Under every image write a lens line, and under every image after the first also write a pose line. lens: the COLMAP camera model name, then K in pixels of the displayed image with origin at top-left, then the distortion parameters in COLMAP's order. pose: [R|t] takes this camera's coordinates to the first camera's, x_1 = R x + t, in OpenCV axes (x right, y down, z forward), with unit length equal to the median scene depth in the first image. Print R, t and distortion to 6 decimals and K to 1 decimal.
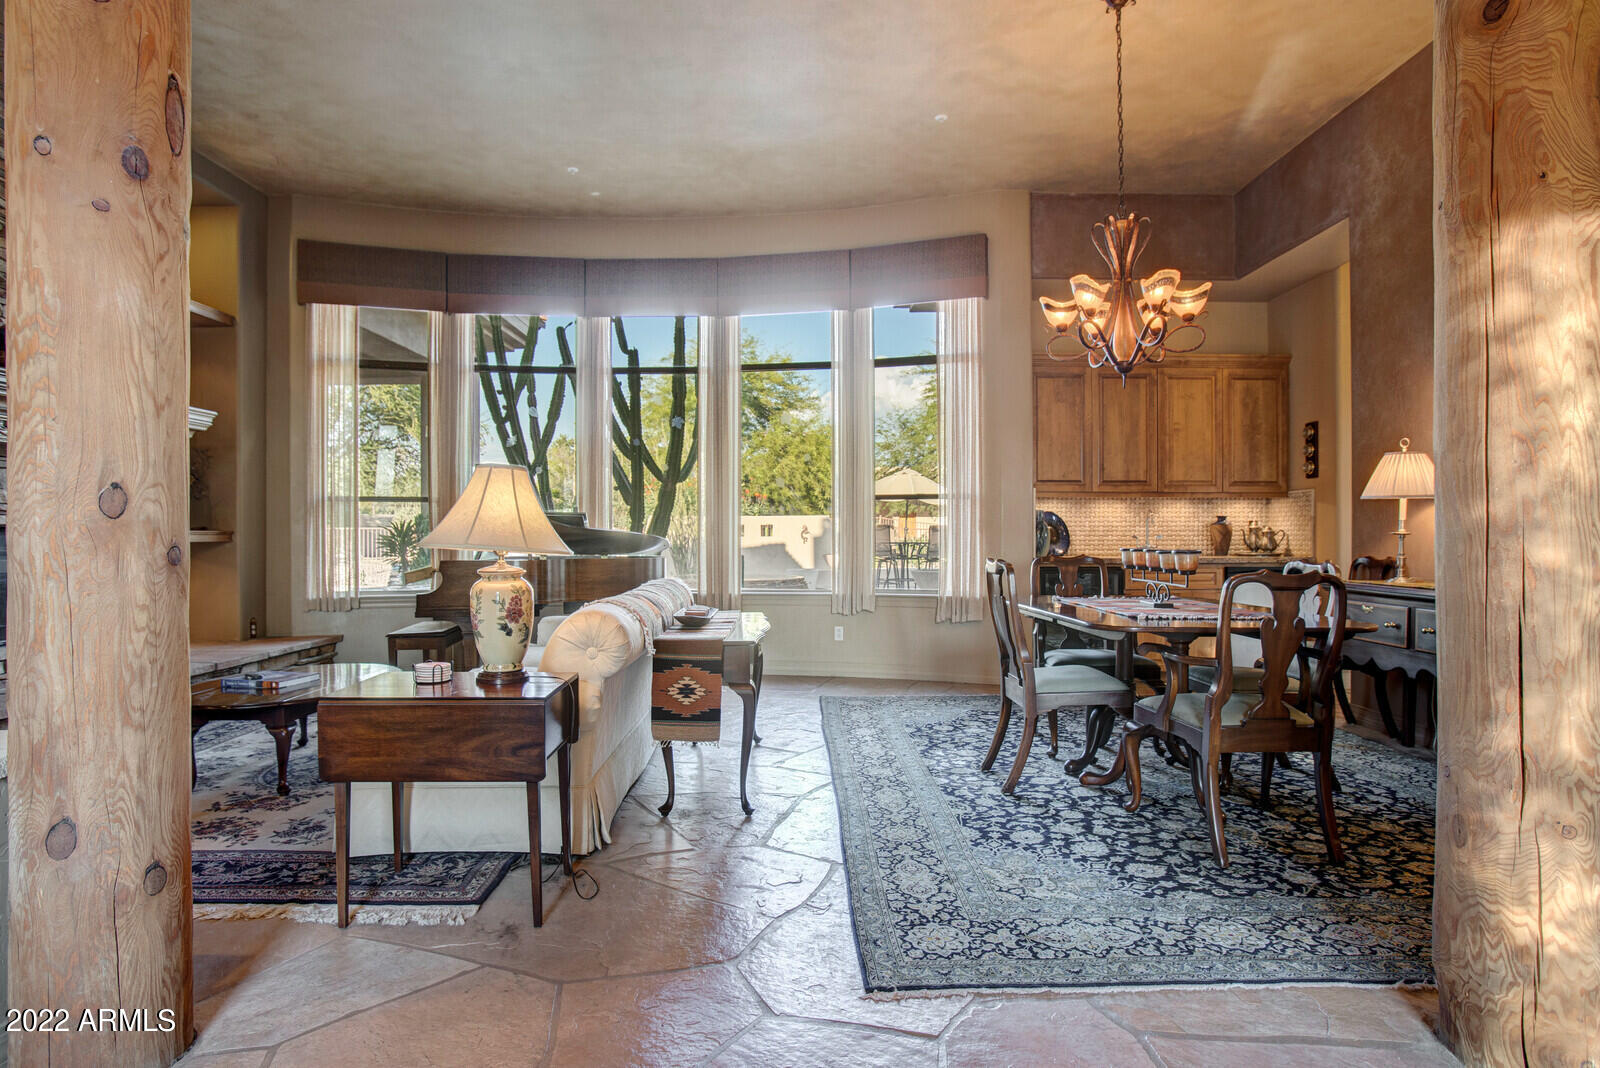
lens RADIAL K [[851.8, 0, 800.2], [0, 851.8, 528.0], [0, 0, 1]] dist [-0.002620, -0.000148]
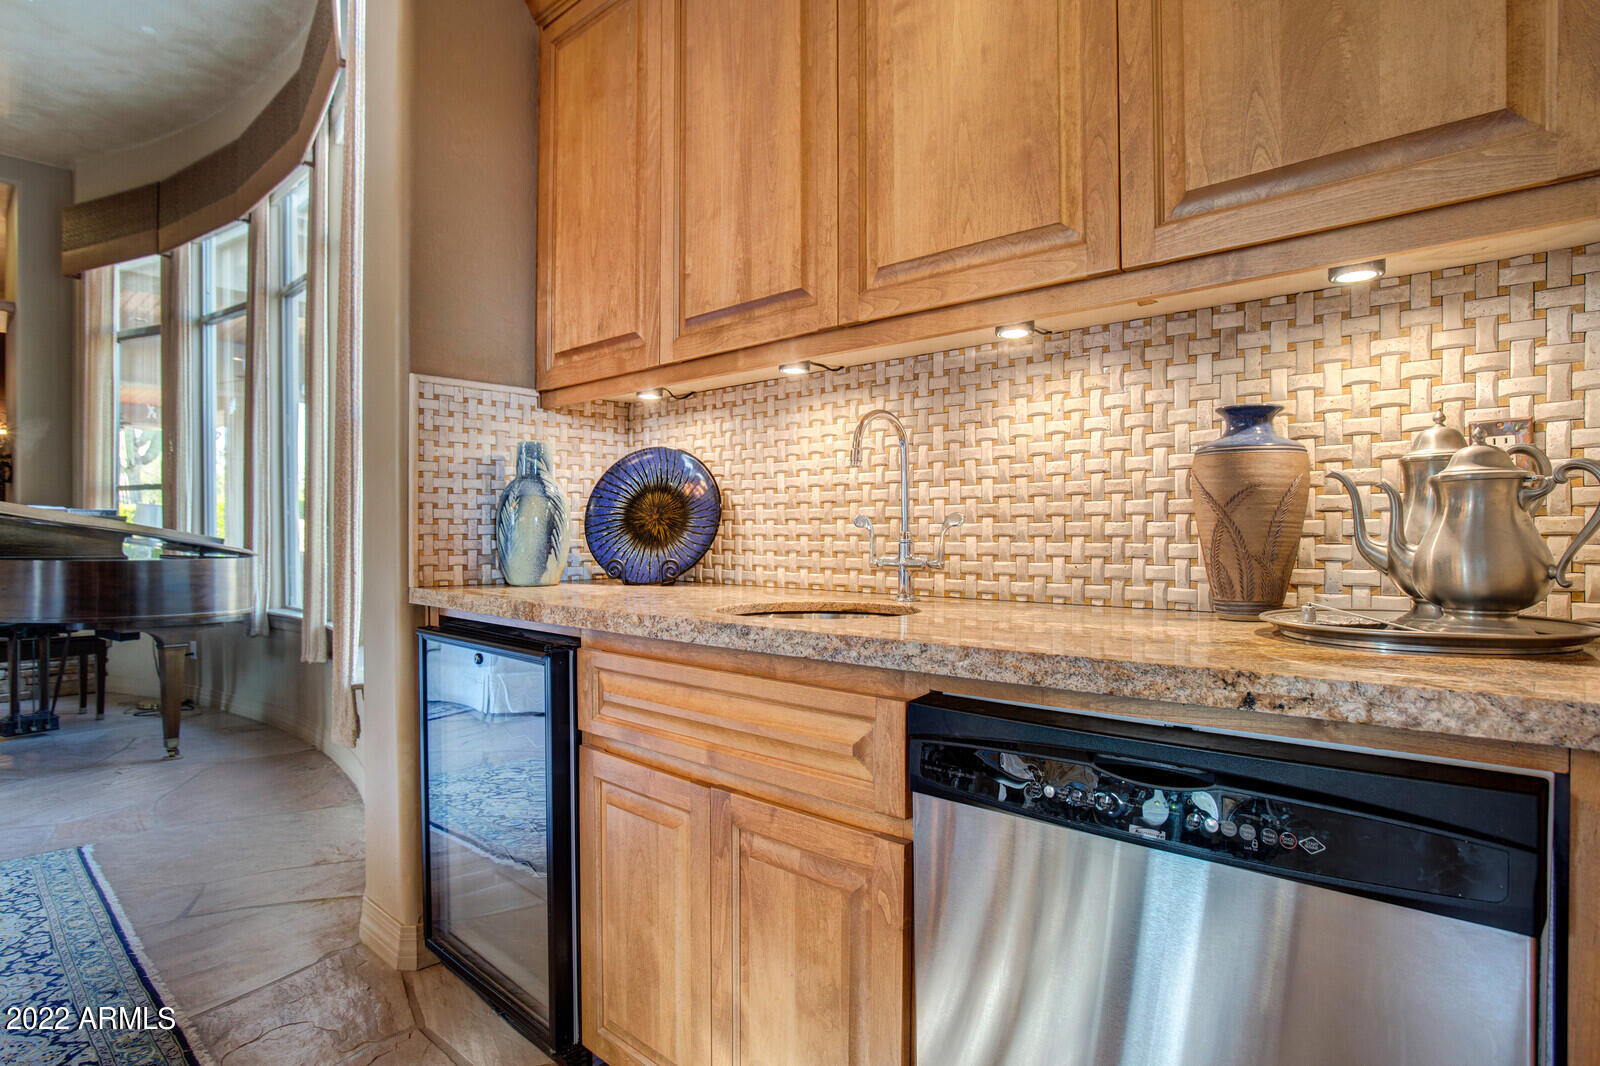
lens RADIAL K [[851.8, 0, 800.4], [0, 851.8, 538.1], [0, 0, 1]] dist [-0.002620, -0.000148]
pose [[0.723406, -0.000173, -0.690423, 0.579805], [-0.003059, 0.999989, -0.003456, 0.018039], [0.690416, 0.004612, 0.723398, 0.821844]]
